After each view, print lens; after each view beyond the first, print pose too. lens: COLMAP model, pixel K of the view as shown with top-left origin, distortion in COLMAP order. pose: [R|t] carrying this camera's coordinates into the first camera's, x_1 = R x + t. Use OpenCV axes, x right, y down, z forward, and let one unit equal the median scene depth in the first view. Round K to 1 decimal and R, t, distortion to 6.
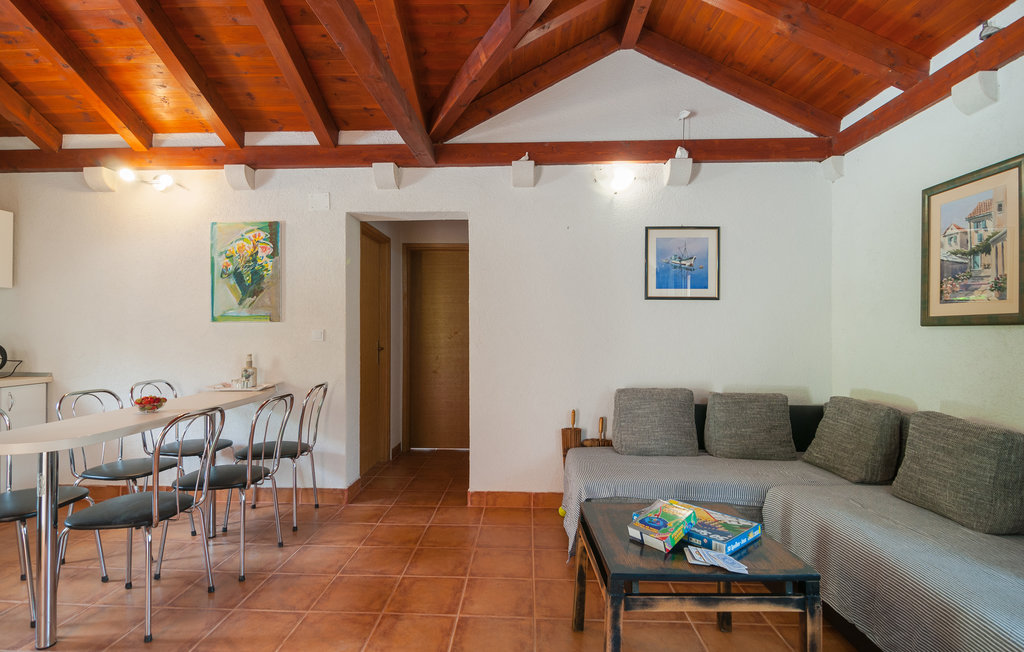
lens RADIAL K [[485.1, 0, 508.9], [0, 485.1, 328.6], [0, 0, 1]] dist [0.001865, 0.001033]
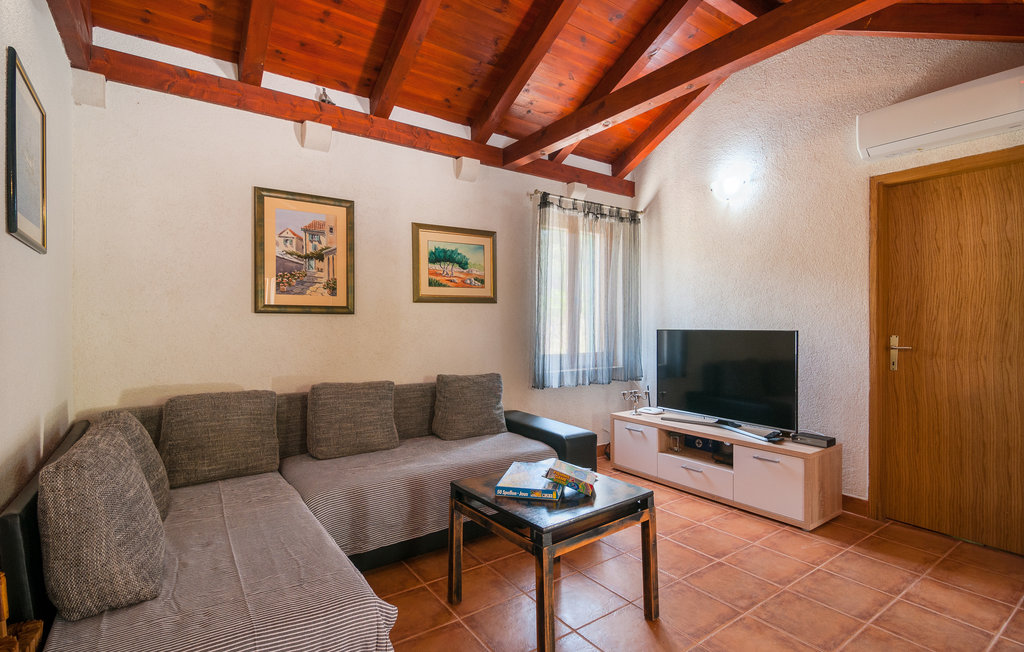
lens RADIAL K [[485.1, 0, 508.9], [0, 485.1, 328.6], [0, 0, 1]] dist [0.001865, 0.001033]
pose [[-0.595989, -0.000117, 0.802992, -0.339212], [-0.001272, 0.999999, -0.000798, 0.028601], [-0.802991, -0.001496, -0.595989, 1.154499]]
